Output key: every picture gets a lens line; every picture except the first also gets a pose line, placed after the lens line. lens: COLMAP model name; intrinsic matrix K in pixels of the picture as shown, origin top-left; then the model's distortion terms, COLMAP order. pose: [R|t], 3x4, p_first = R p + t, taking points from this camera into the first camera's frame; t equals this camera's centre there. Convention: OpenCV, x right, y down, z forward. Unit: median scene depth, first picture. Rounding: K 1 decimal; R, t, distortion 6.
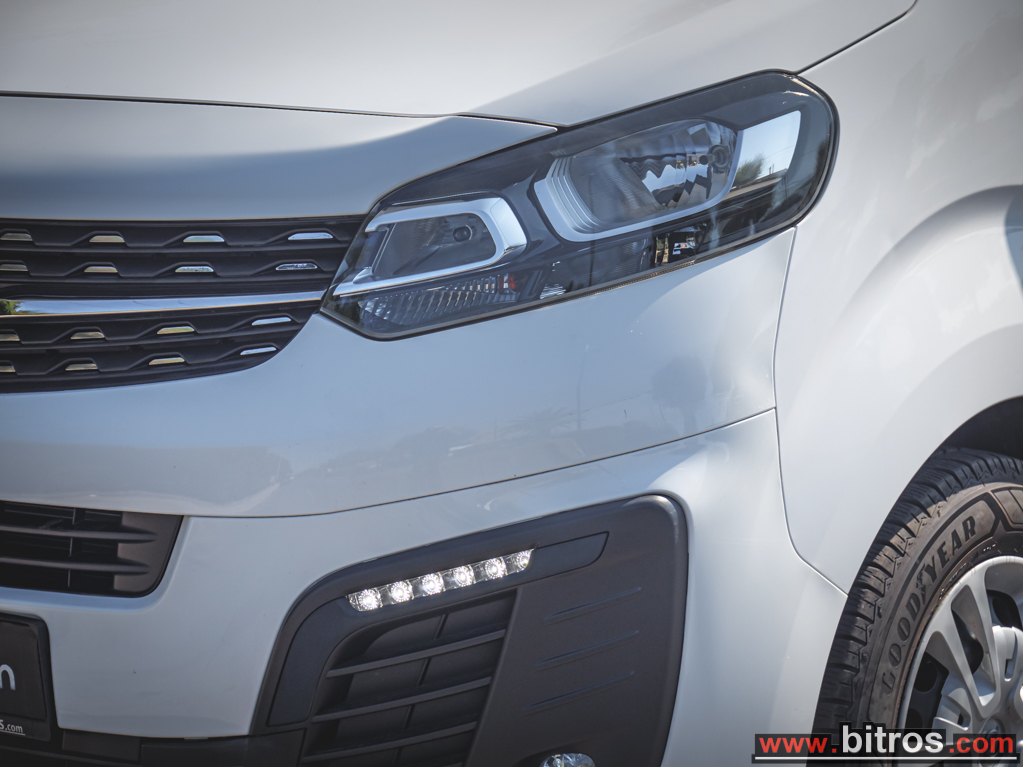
lens RADIAL K [[3485.2, 0, 511.9], [0, 3485.2, 385.0], [0, 0, 1]] dist [0.032326, 0.000000]
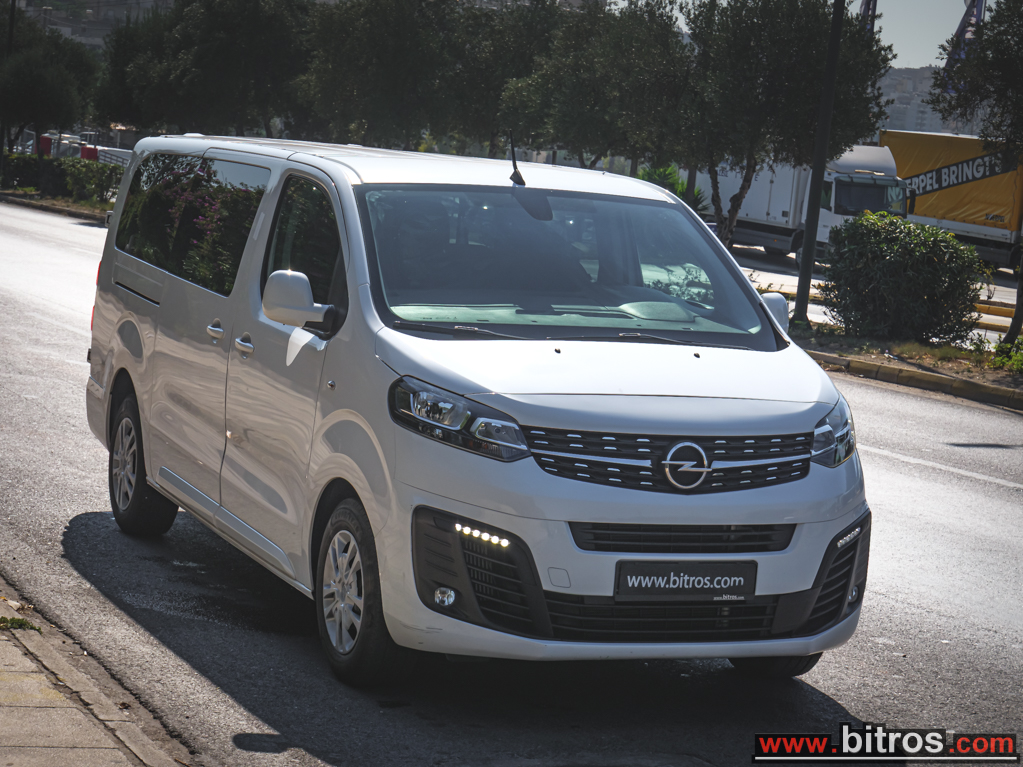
lens RADIAL K [[2480.2, 0, 506.9], [0, 2480.2, 387.3], [0, 0, 1]] dist [0.053877, 0.000000]
pose [[0.495721, -0.006354, 0.868458, -2.264677], [0.067062, 0.997268, -0.030983, -0.036749], [-0.865889, 0.073599, 0.494793, 0.065129]]
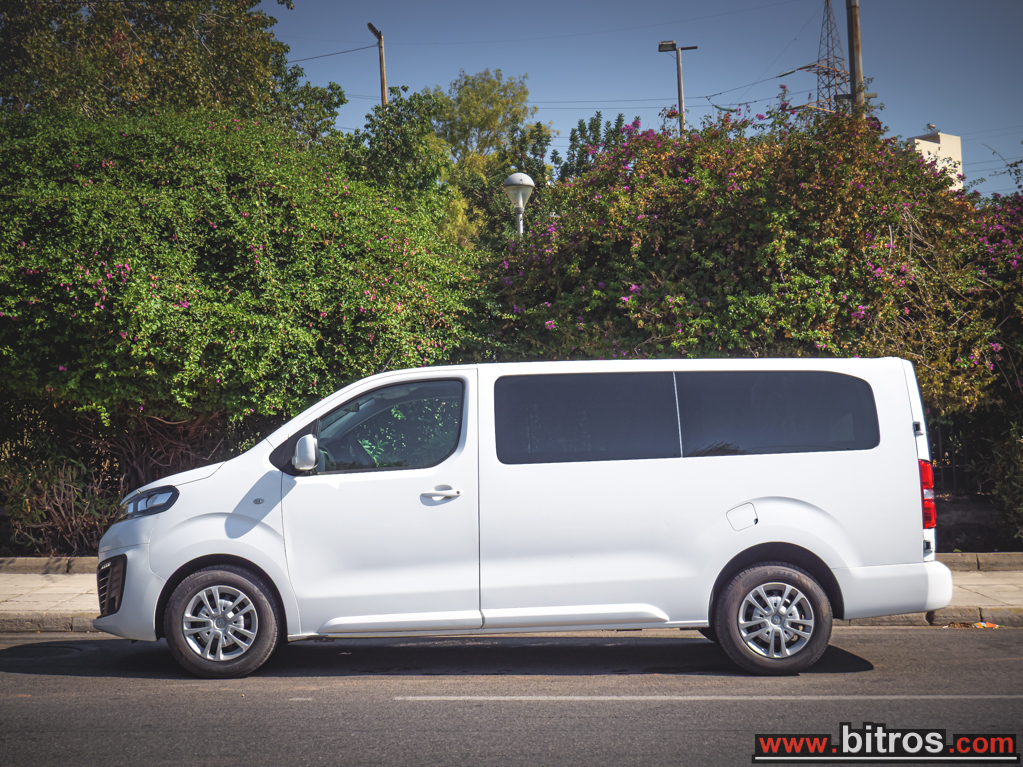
lens RADIAL K [[1485.6, 0, 506.9], [0, 1485.6, 387.9], [0, 0, 1]] dist [0.008045, 0.000000]
pose [[0.603926, -0.009563, -0.796983, 2.348589], [-0.158483, 0.978521, -0.131834, -0.014507], [0.781125, 0.205926, 0.589439, -0.016040]]
